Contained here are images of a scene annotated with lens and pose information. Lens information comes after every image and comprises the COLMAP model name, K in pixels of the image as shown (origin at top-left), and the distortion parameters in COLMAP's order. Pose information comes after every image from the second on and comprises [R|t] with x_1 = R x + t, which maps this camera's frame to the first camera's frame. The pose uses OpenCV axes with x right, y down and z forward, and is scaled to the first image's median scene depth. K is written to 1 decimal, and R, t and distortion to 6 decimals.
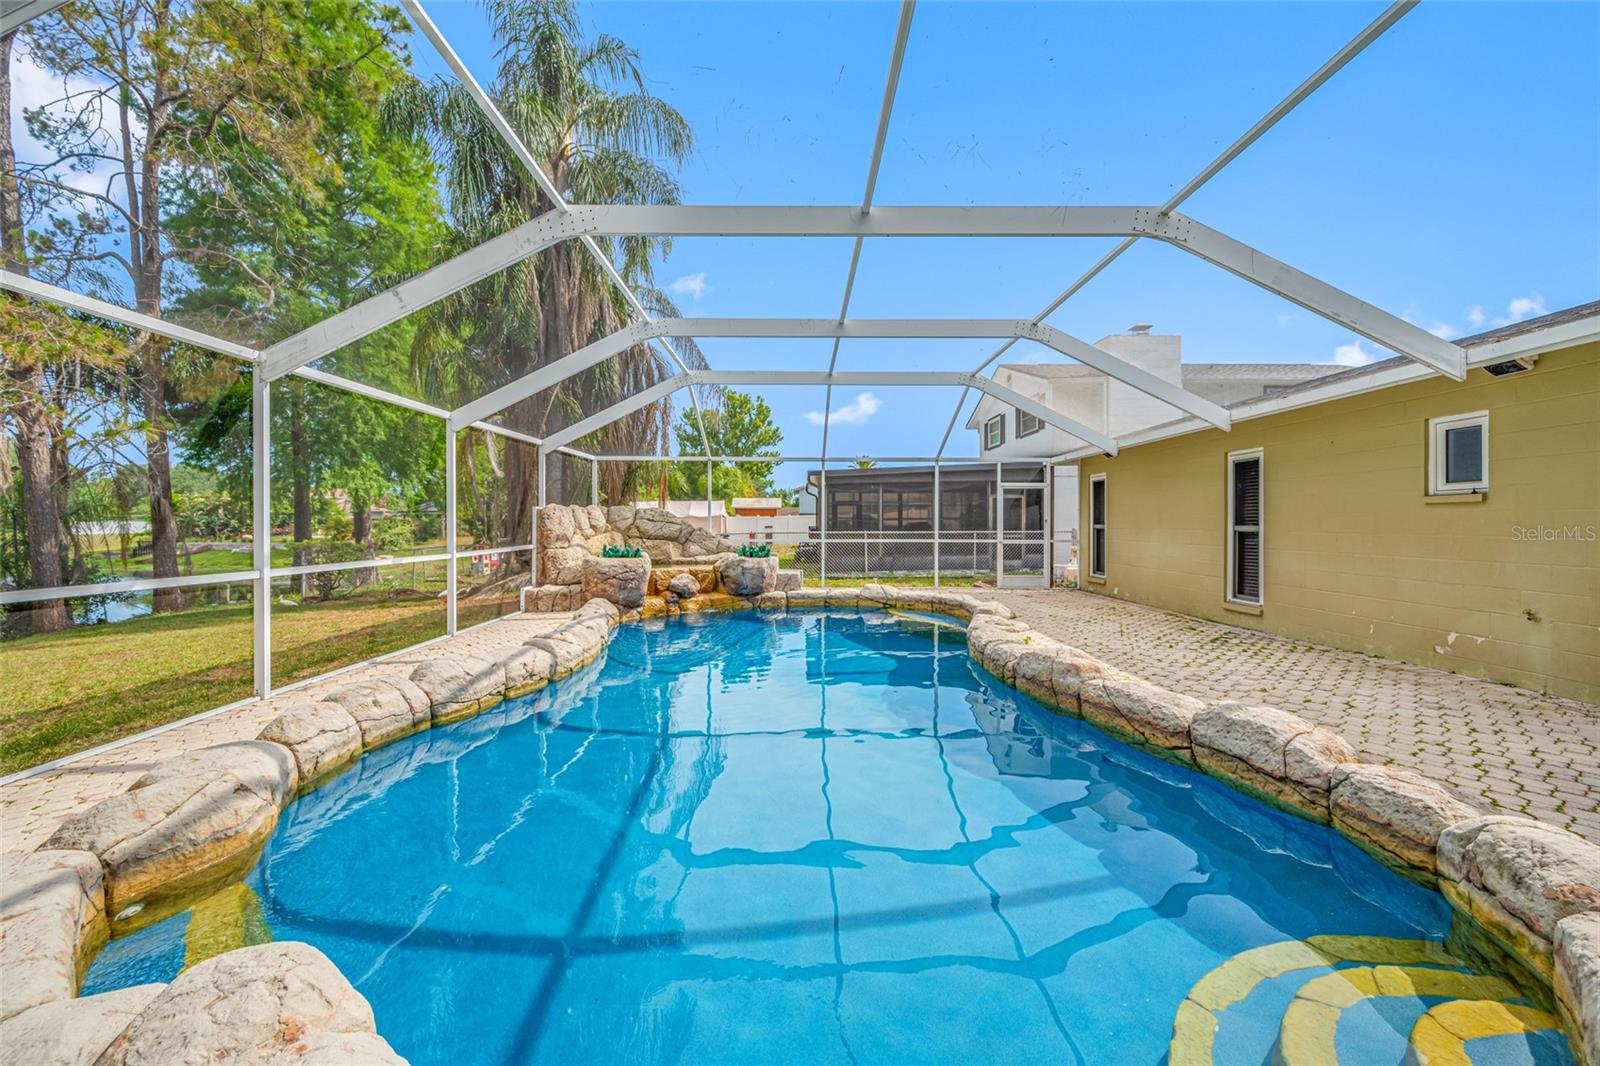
lens RADIAL K [[631.7, 0, 808.3], [0, 631.7, 526.4], [0, 0, 1]] dist [-0.001966, -0.000123]
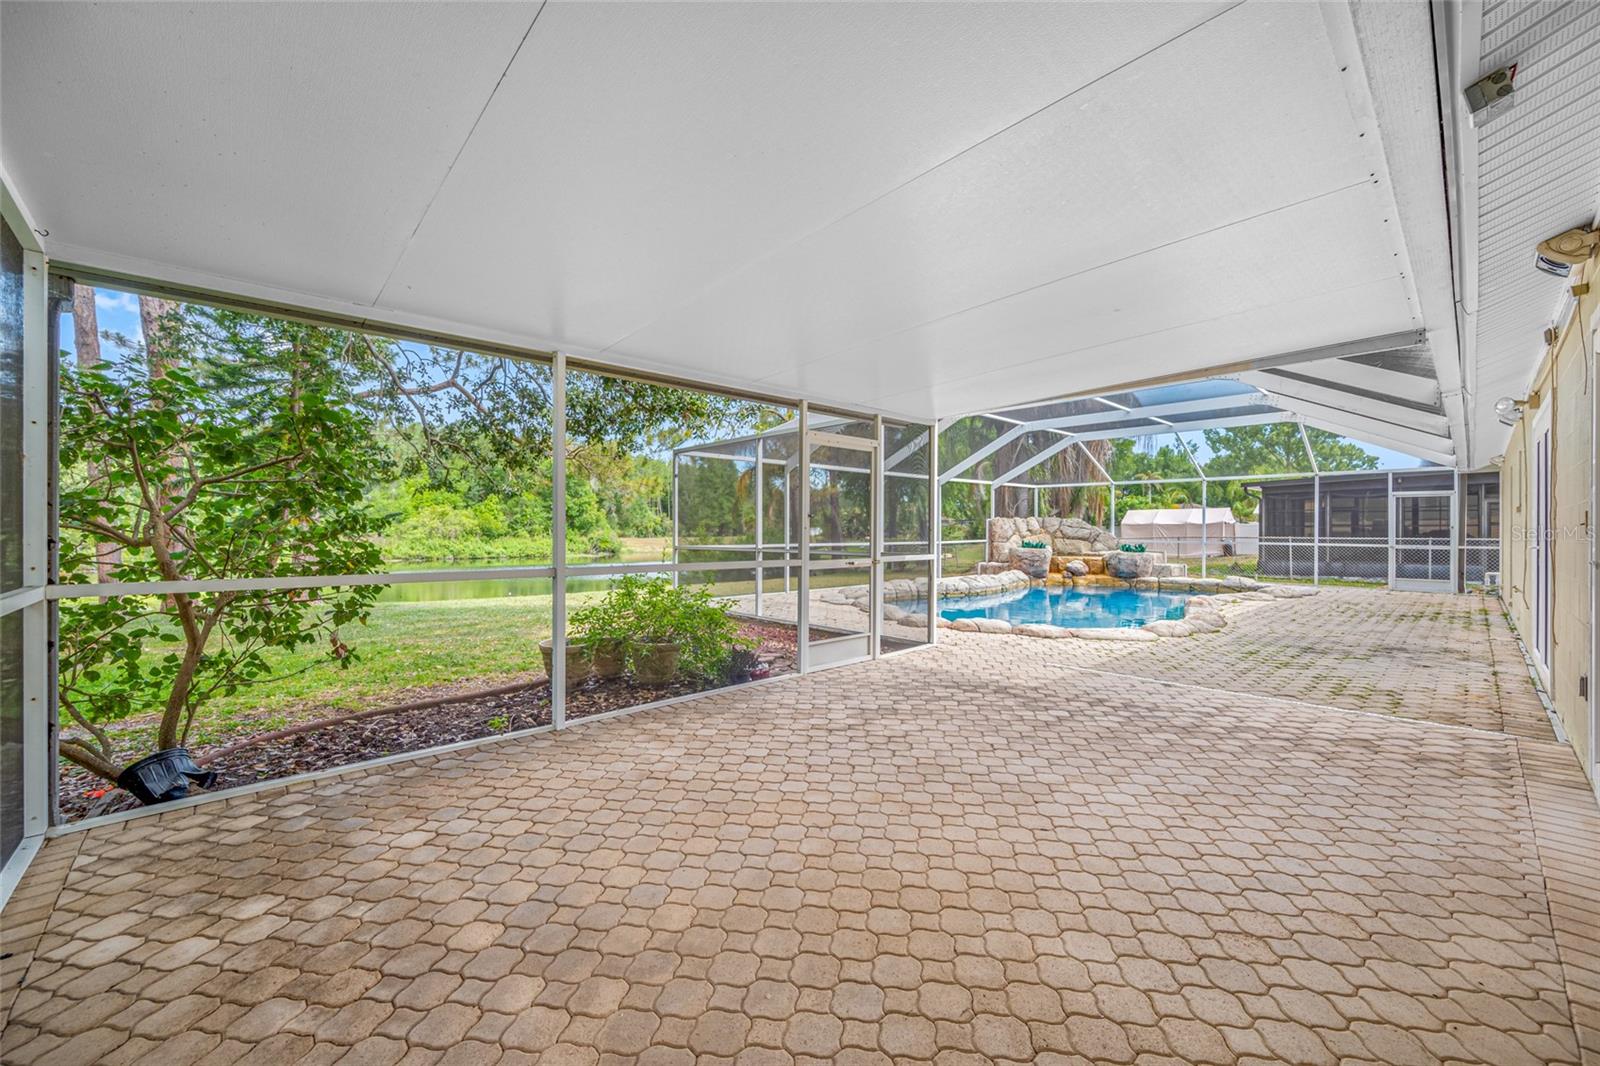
lens RADIAL K [[631.7, 0, 803.1], [0, 631.7, 530.2], [0, 0, 1]] dist [-0.001966, -0.000123]
pose [[0.675085, 0.005327, -0.737721, 0.480218], [-0.008505, 0.999964, -0.000562, 0.005515], [0.737691, 0.006654, 0.675105, -0.545734]]
